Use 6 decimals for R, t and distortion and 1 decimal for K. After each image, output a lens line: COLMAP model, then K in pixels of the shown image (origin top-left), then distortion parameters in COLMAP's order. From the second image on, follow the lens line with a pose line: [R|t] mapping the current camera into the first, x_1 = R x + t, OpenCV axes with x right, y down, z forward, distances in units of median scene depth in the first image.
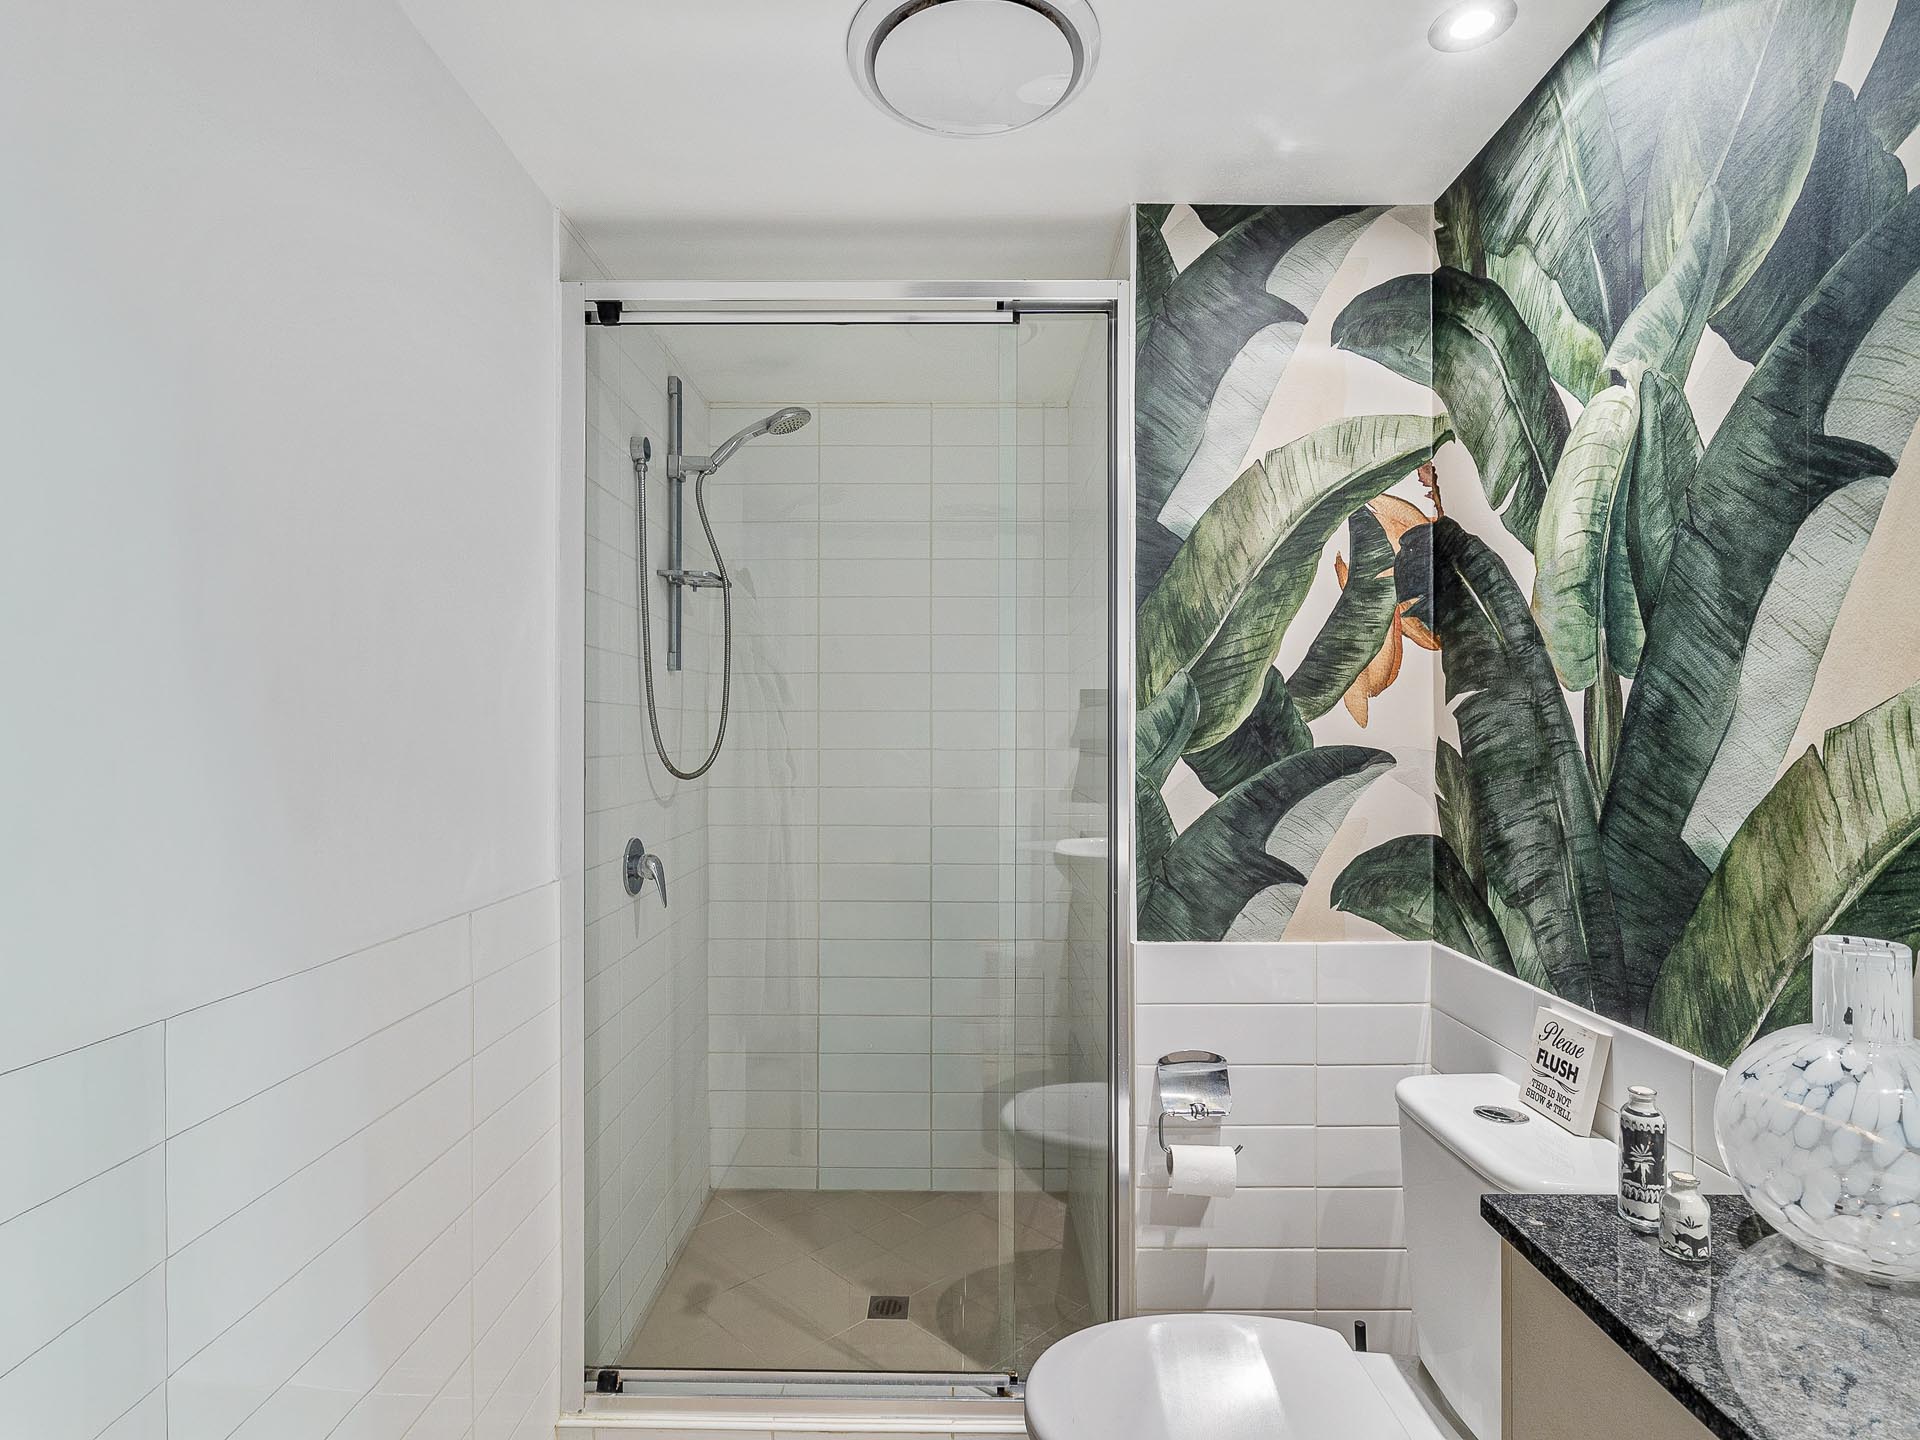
lens RADIAL K [[1004.9, 0, 959.2], [0, 1004.9, 735.0], [0, 0, 1]] dist [-0.006222, 0.004477]
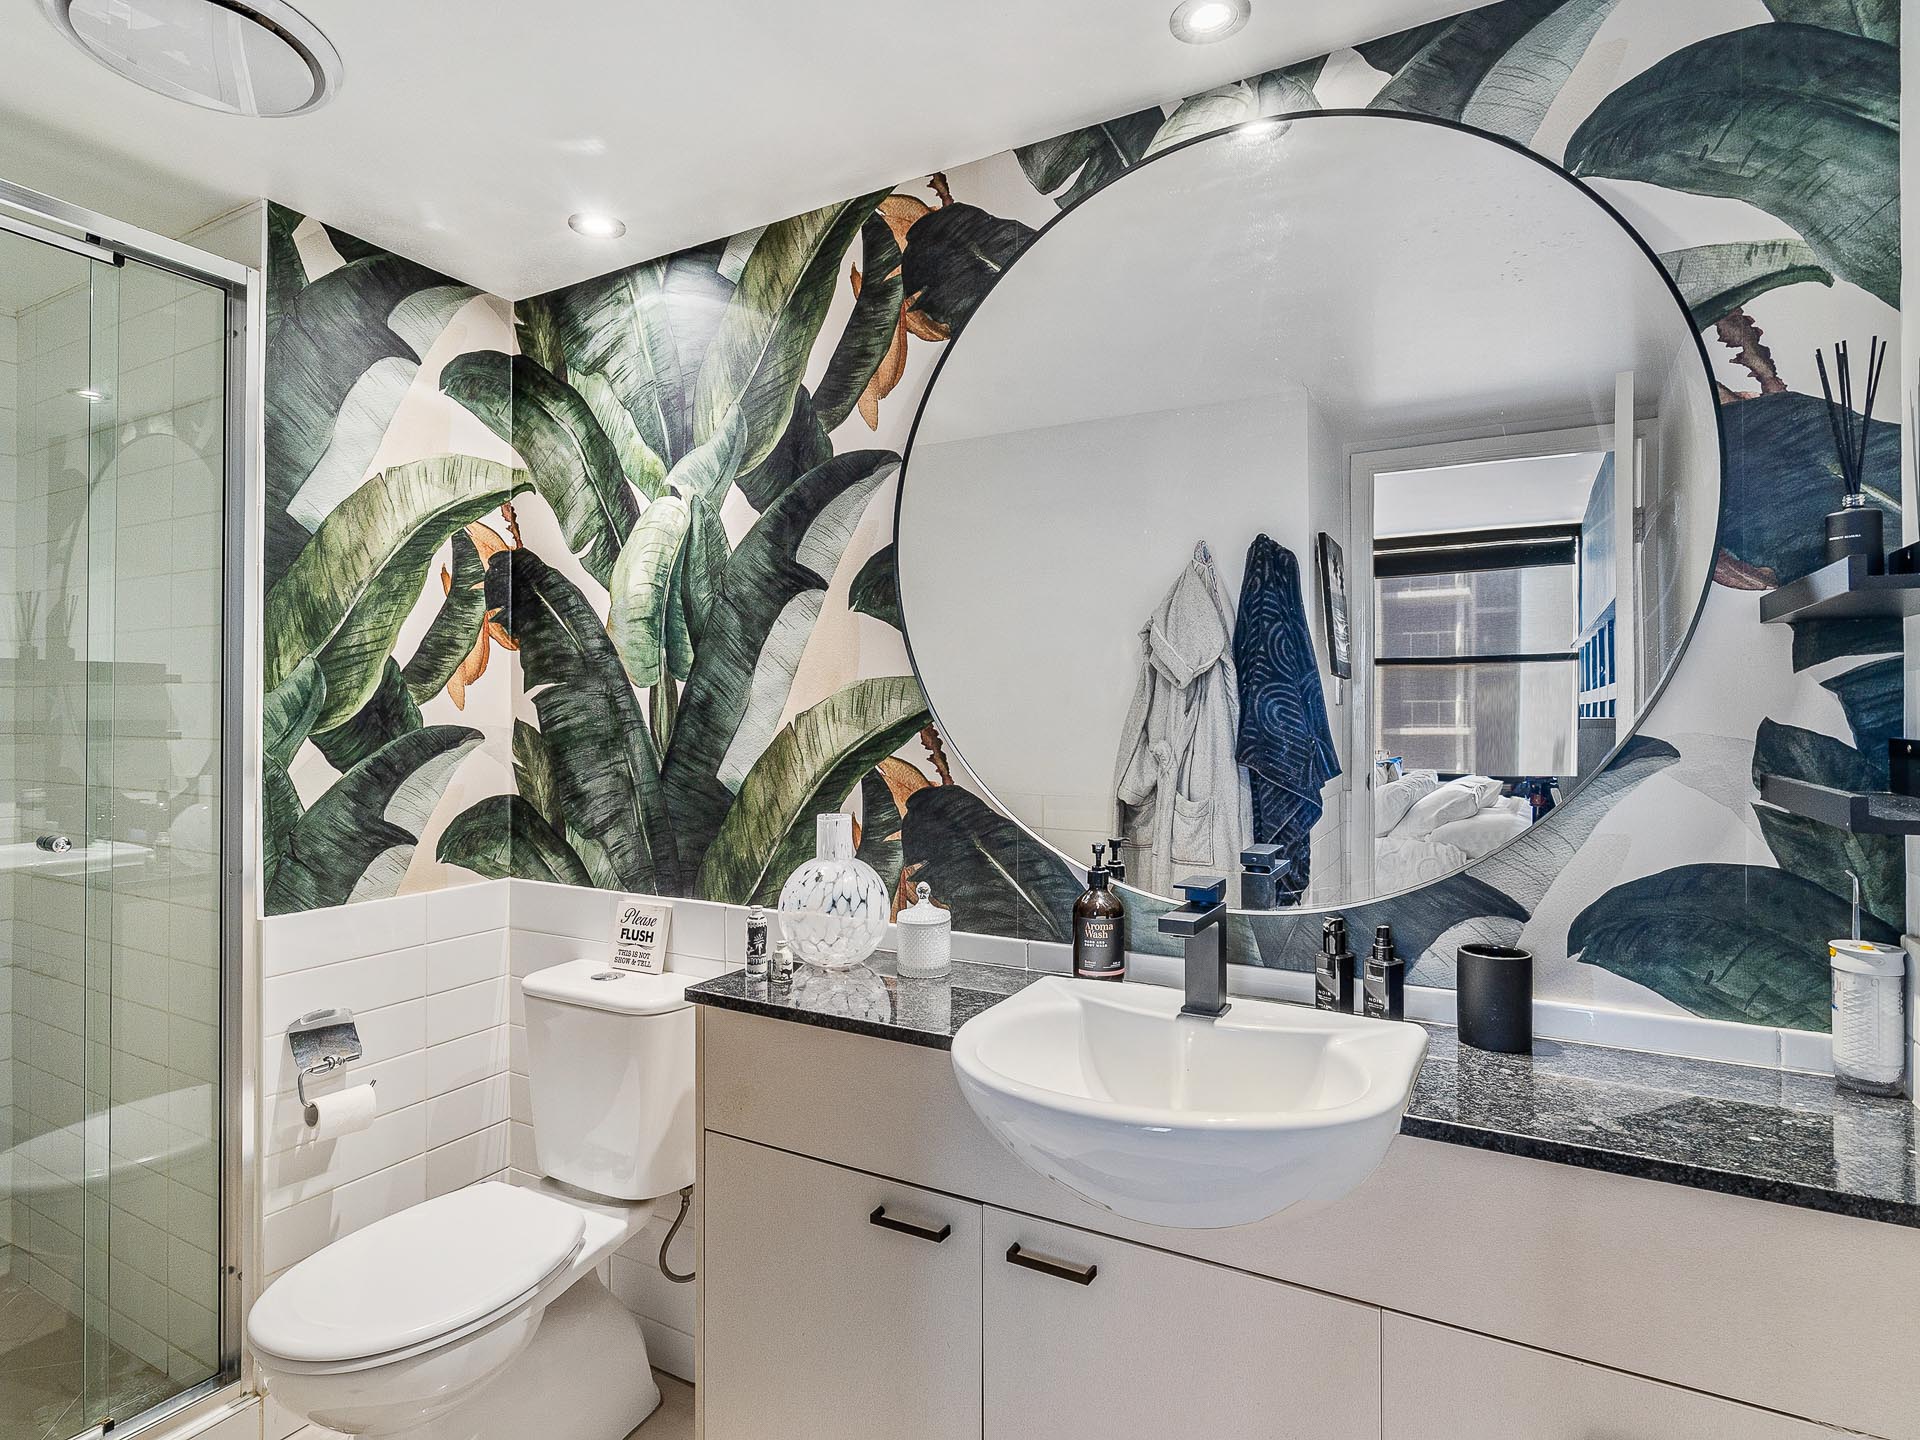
lens RADIAL K [[1004.9, 0, 956.6], [0, 1004.9, 714.7], [0, 0, 1]] dist [-0.006222, 0.004477]
pose [[0.474928, 0.000994, 0.880024, -0.411992], [-0.001198, 0.999999, -0.000483, -0.002318], [-0.880024, -0.000824, 0.474929, -0.115366]]
